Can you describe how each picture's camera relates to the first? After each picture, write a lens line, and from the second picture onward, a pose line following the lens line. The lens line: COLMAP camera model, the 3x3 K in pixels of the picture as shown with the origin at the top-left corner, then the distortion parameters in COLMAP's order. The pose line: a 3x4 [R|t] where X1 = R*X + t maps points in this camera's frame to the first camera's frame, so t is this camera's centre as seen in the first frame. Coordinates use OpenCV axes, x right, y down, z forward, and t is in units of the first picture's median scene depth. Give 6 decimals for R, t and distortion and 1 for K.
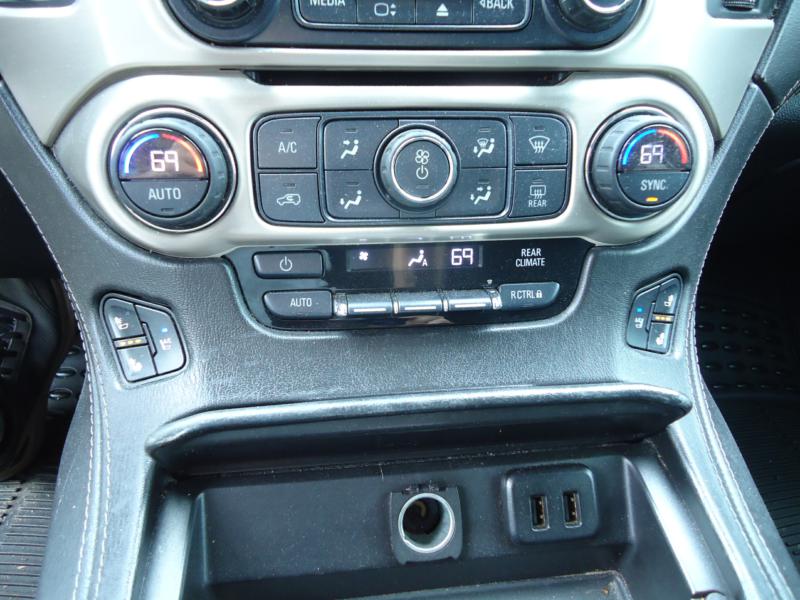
lens RADIAL K [[617.7, 0, 396.7], [0, 617.7, 298.6], [0, 0, 1]] dist [-0.004702, 0.001951]
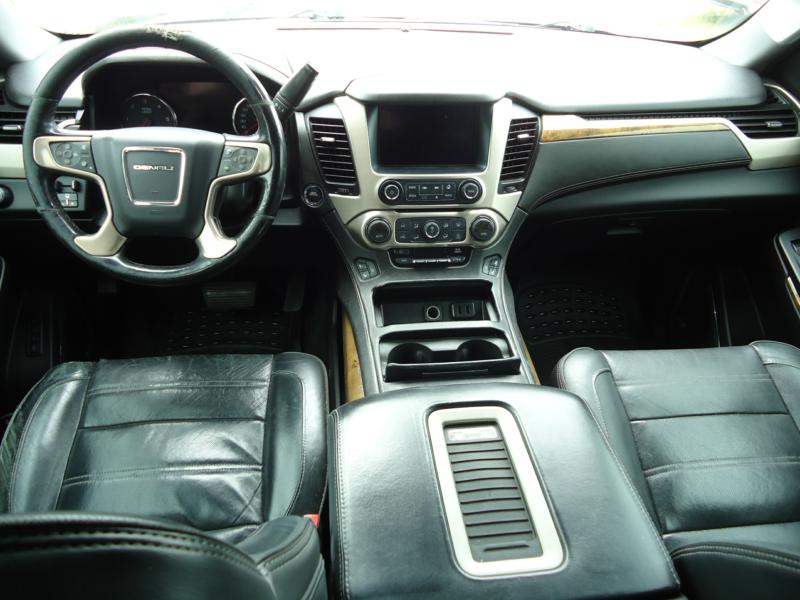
lens RADIAL K [[617.7, 0, 401.7], [0, 617.7, 299.6], [0, 0, 1]] dist [-0.004702, 0.001951]
pose [[0.999993, 0.000750, 0.003735, -0.185878], [-0.000589, 0.999084, -0.042798, 0.459485], [-0.003764, 0.042796, 0.999077, -3.278579]]
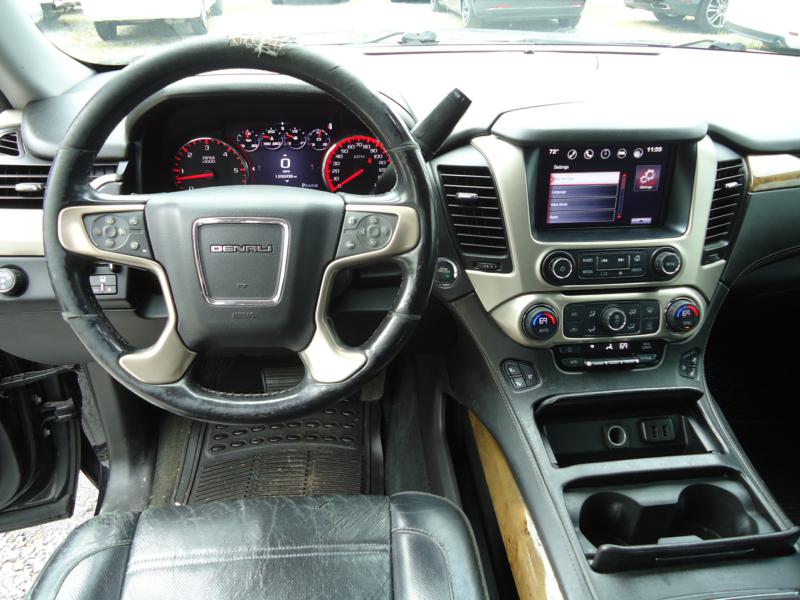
lens RADIAL K [[617.7, 0, 402.8], [0, 617.7, 299.2], [0, 0, 1]] dist [-0.004702, 0.001951]
pose [[0.999787, -0.015338, -0.013790, -0.943163], [0.013799, 0.994320, -0.105534, 0.008697], [0.015330, 0.105321, 0.994320, -2.064536]]
